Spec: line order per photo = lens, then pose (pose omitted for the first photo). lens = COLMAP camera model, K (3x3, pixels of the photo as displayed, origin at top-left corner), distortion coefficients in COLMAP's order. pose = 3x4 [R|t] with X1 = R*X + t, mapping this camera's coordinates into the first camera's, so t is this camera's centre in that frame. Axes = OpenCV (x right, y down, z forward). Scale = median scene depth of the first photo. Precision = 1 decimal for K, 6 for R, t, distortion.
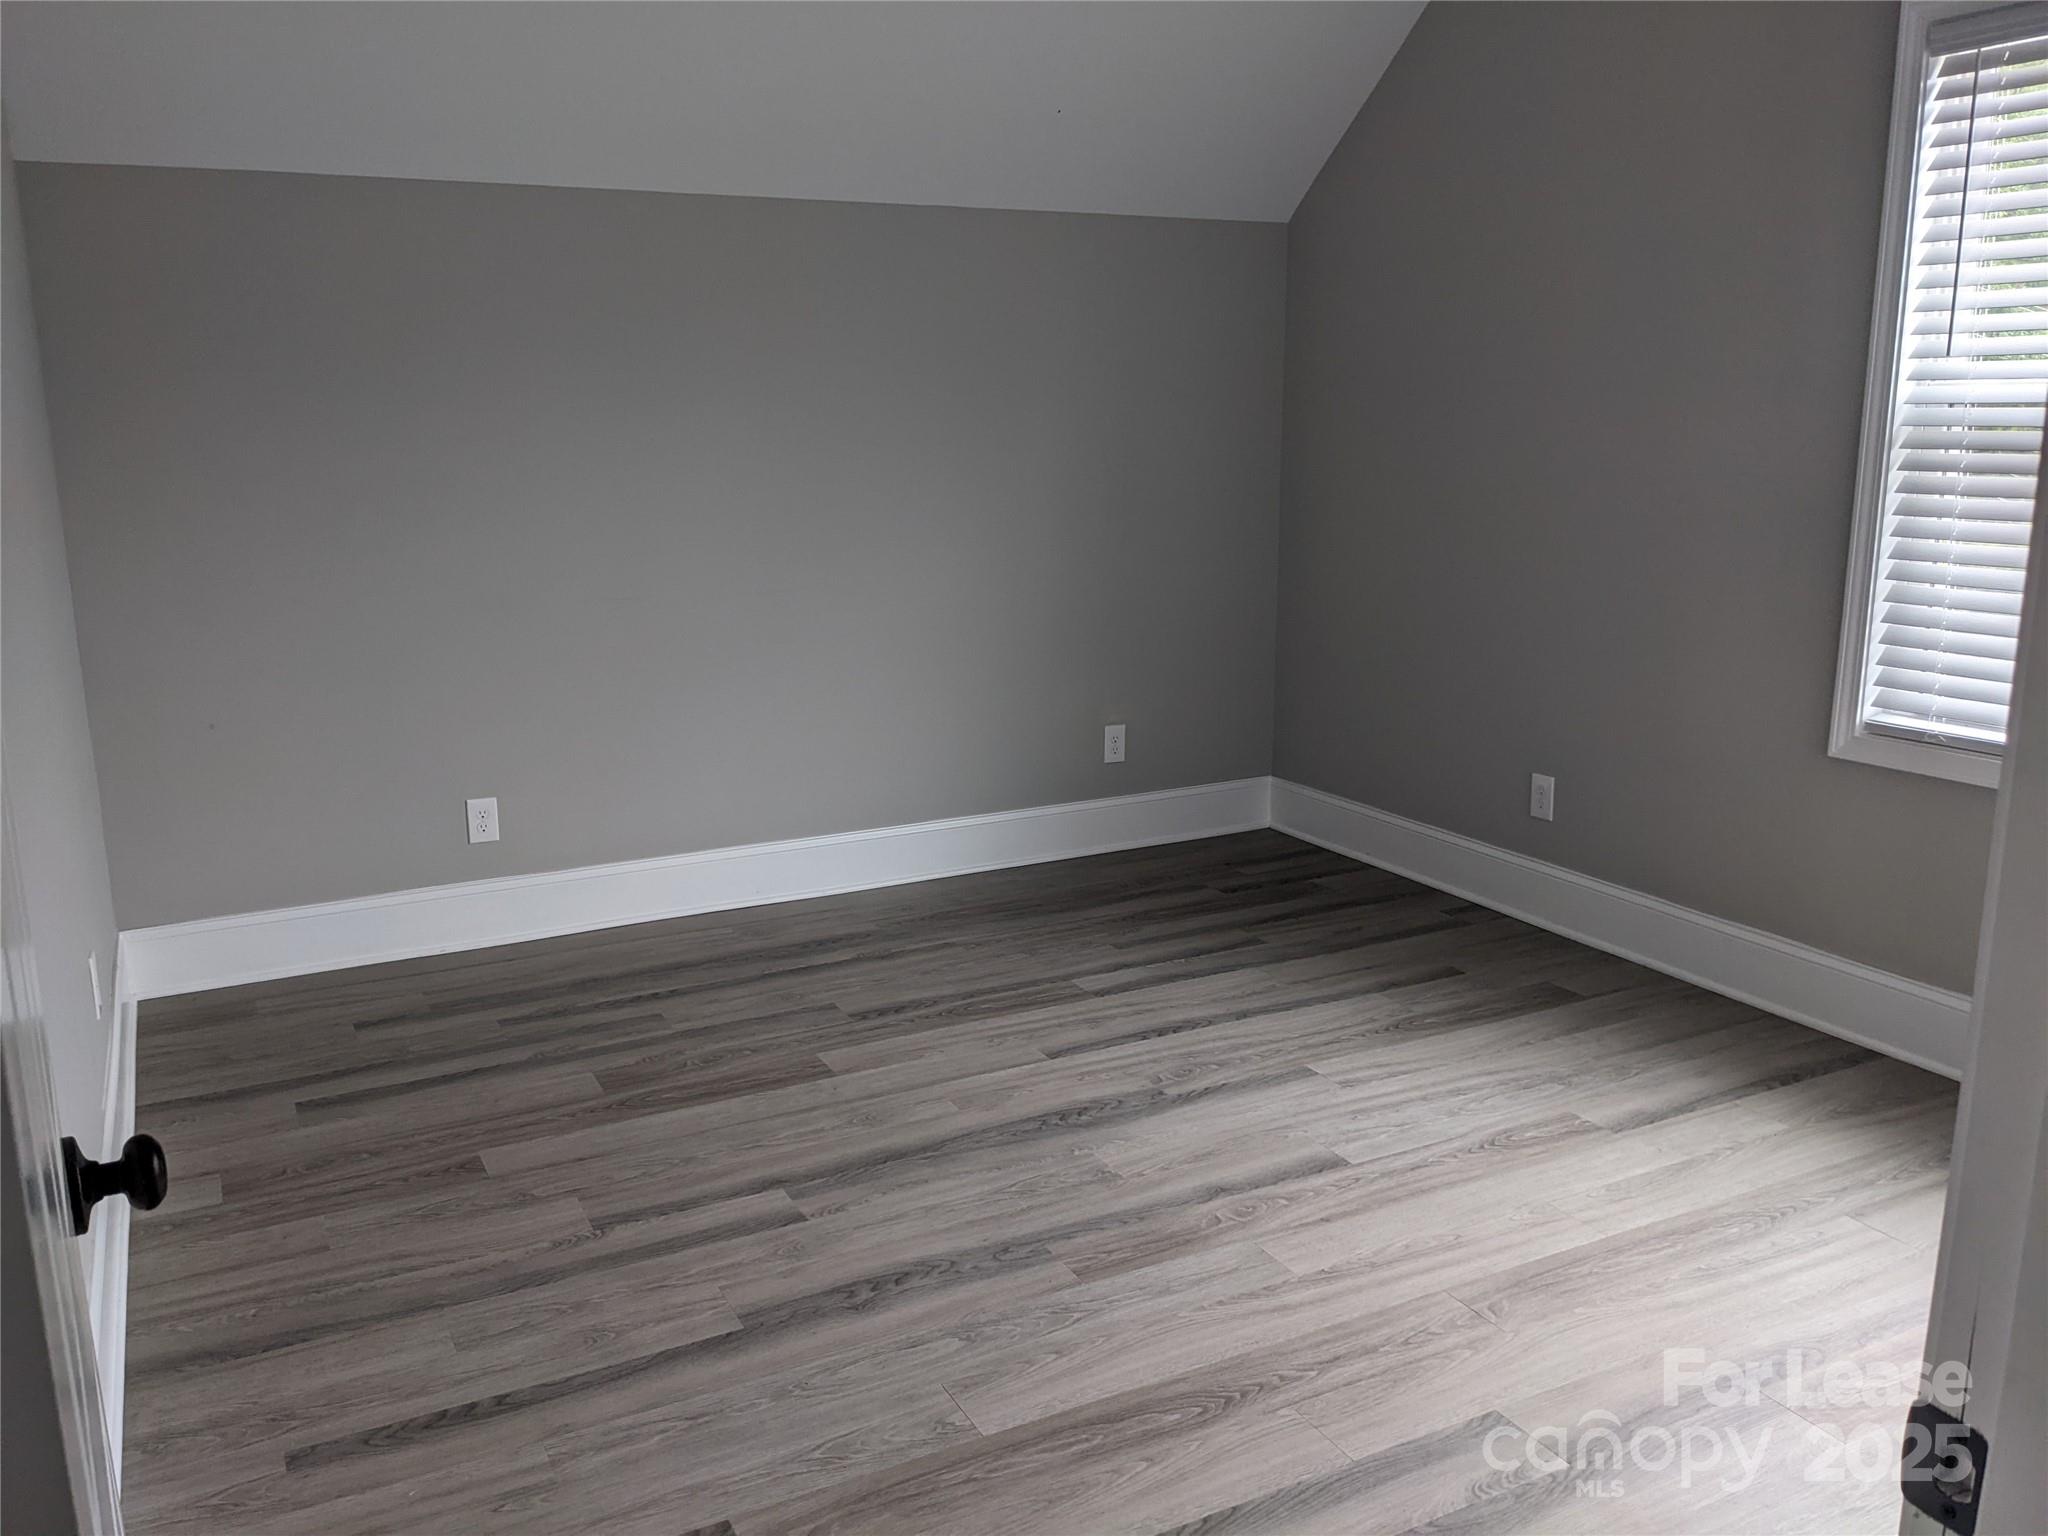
lens RADIAL K [[1645.0, 0, 1024.0], [0, 1645.0, 768.0], [0, 0, 1]] dist [-0.003570, -0.003685]
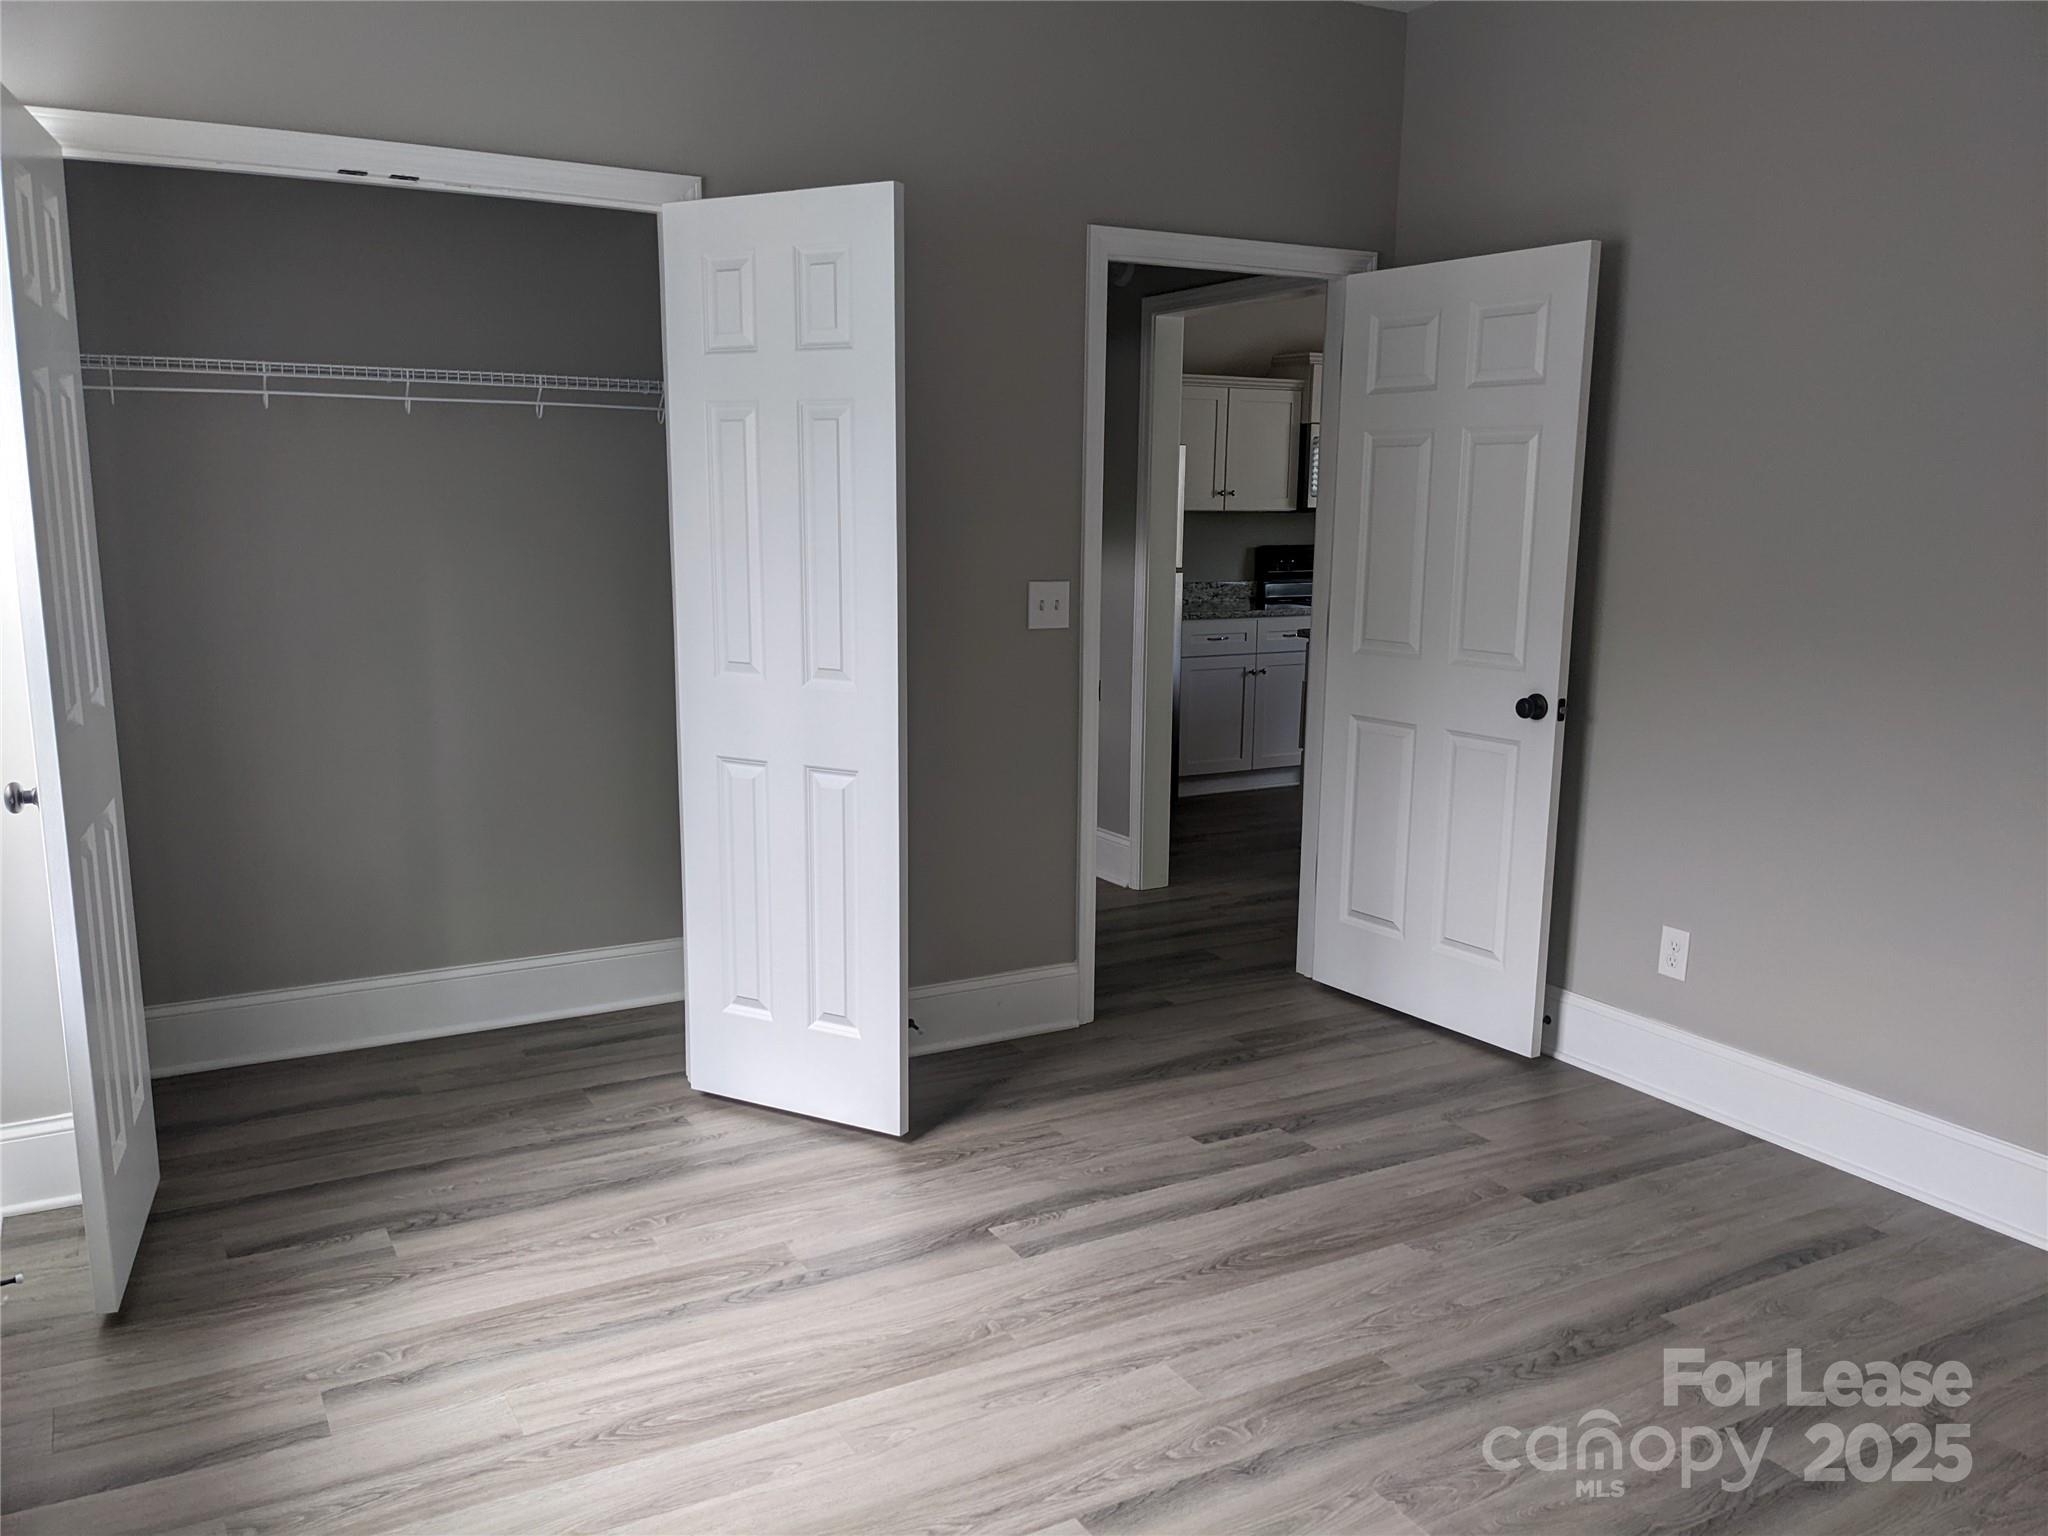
lens RADIAL K [[1645.0, 0, 1024.0], [0, 1645.0, 768.0], [0, 0, 1]] dist [-0.003570, -0.003685]
pose [[-0.999455, 0.011780, -0.030832, 0.281953], [-0.000429, 0.929420, 0.369024, -0.403878], [0.033003, 0.368836, -0.928908, 1.820042]]
